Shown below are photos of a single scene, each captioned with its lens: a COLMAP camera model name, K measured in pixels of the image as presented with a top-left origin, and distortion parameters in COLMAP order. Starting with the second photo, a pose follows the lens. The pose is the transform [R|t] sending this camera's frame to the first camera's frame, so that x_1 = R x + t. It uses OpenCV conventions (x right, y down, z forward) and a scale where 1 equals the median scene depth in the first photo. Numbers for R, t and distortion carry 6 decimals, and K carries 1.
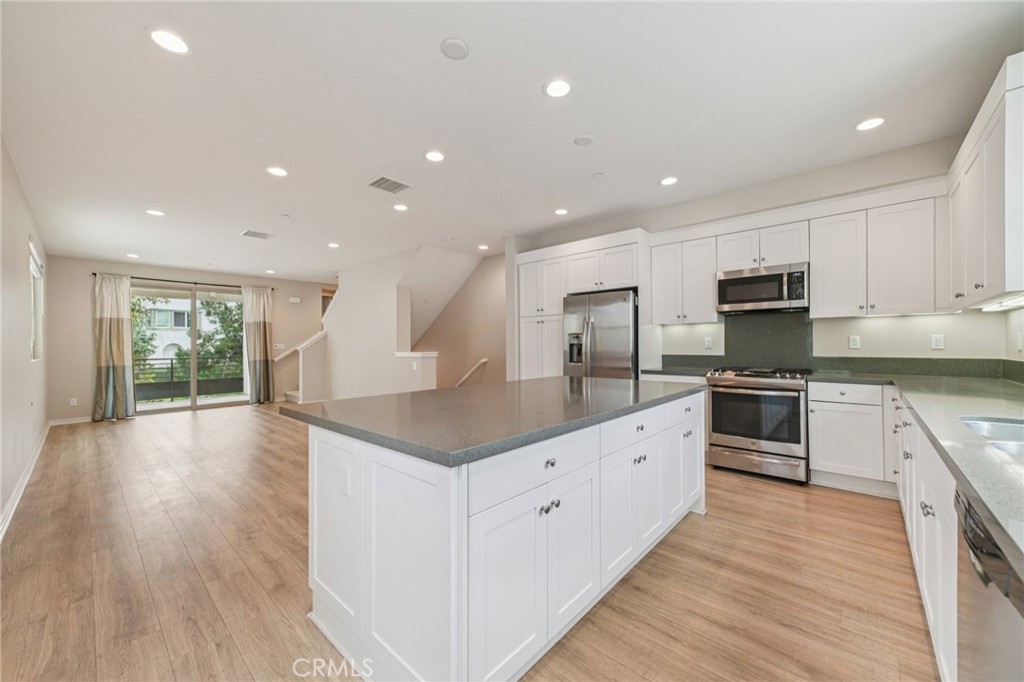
lens RADIAL K [[388.8, 0, 516.6], [0, 388.8, 343.4], [0, 0, 1]] dist [0.001698, 0.000203]
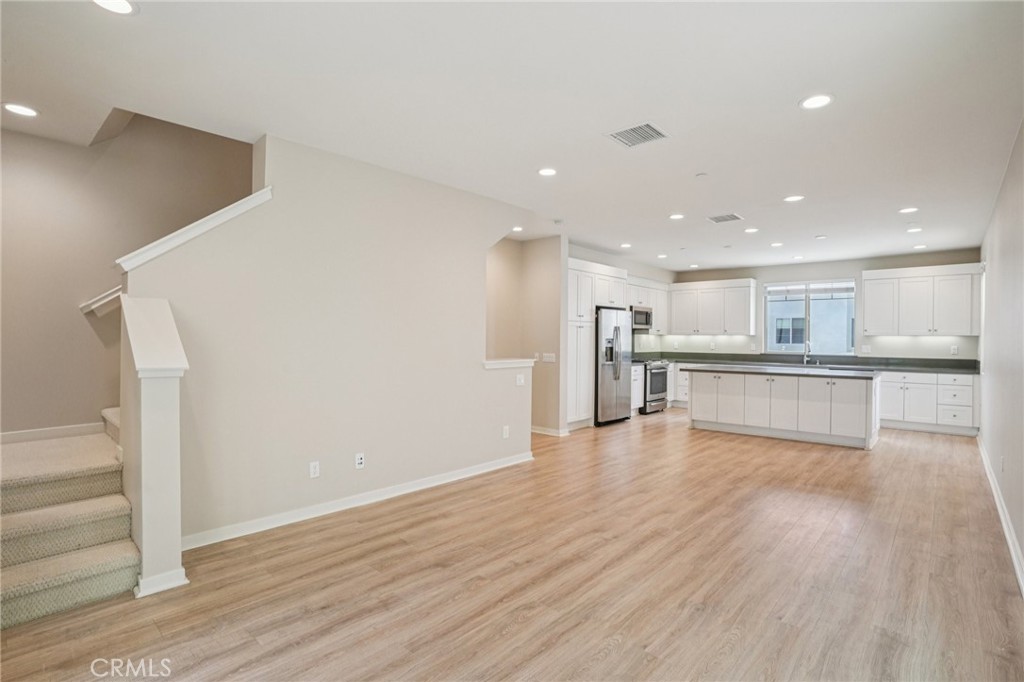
lens RADIAL K [[503.8, 0, 502.7], [0, 503.8, 340.9], [0, 0, 1]] dist [-0.068176, 0.027627]
pose [[0.007313, 0.003339, 0.999968, -1.590916], [-0.011167, 0.999932, -0.003257, -0.010074], [-0.999911, -0.011143, 0.007350, 1.421165]]
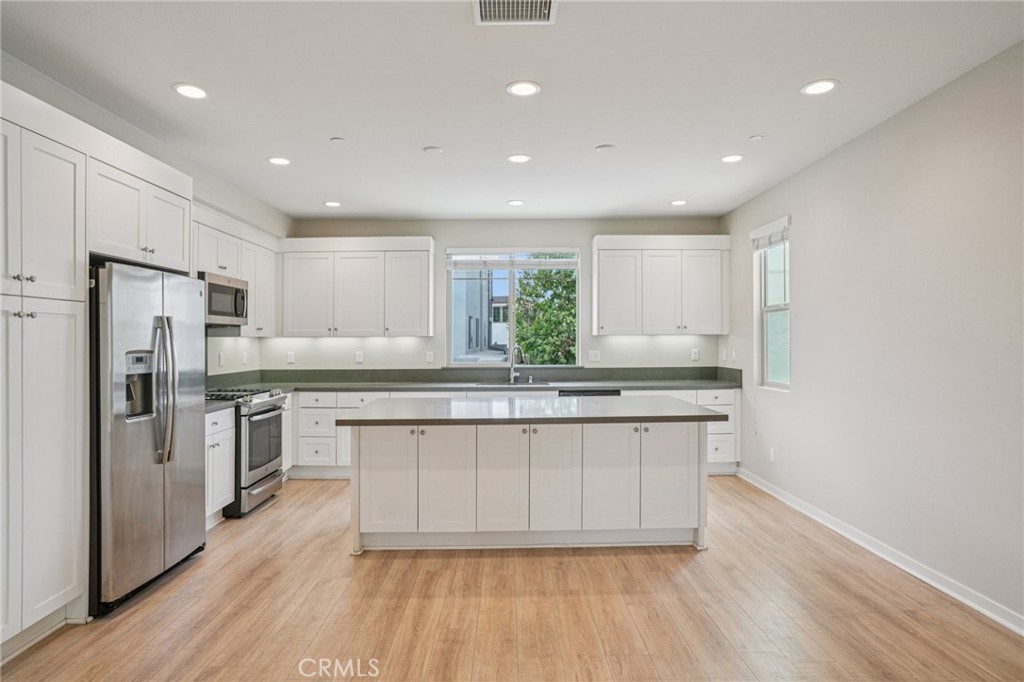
lens RADIAL K [[591.1, 0, 513.0], [0, 591.1, 333.4], [0, 0, 1]] dist [-0.038290, 0.027044]
pose [[-0.683219, 0.021138, 0.729908, -0.673304], [0.010116, 0.999759, -0.019484, -0.030268], [-0.730144, -0.005928, -0.683268, 1.216693]]
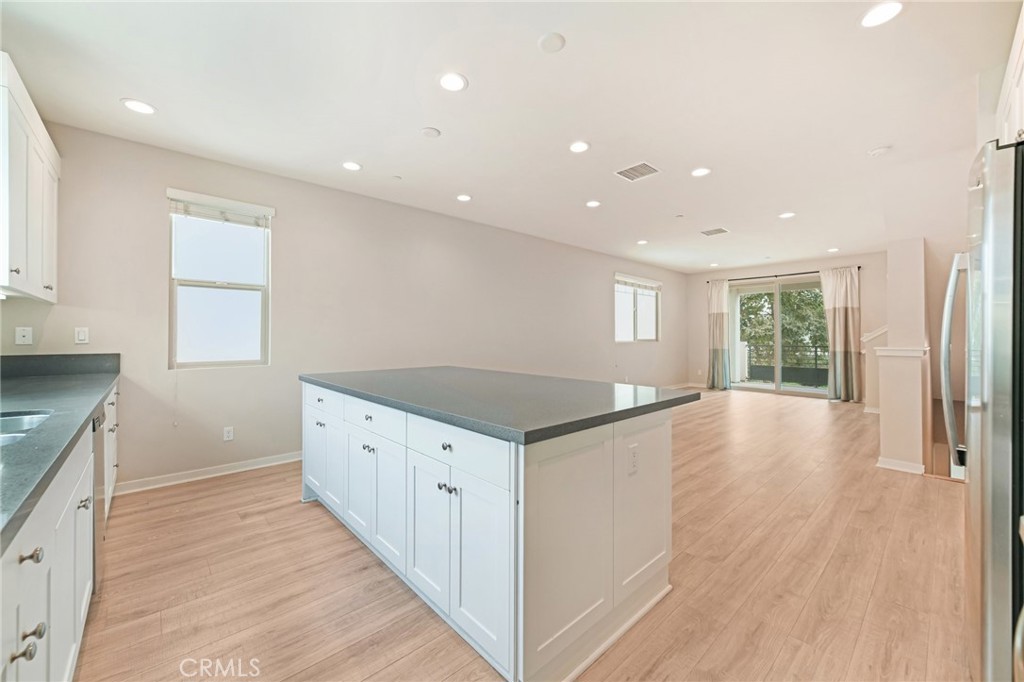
lens RADIAL K [[395.6, 0, 507.9], [0, 395.6, 332.9], [0, 0, 1]] dist [-0.001036, -0.000191]
pose [[-0.101550, 0.002978, -0.994826, 0.588167], [0.001729, 0.999995, 0.002817, -0.004721], [0.994829, -0.001434, -0.101555, 0.658378]]
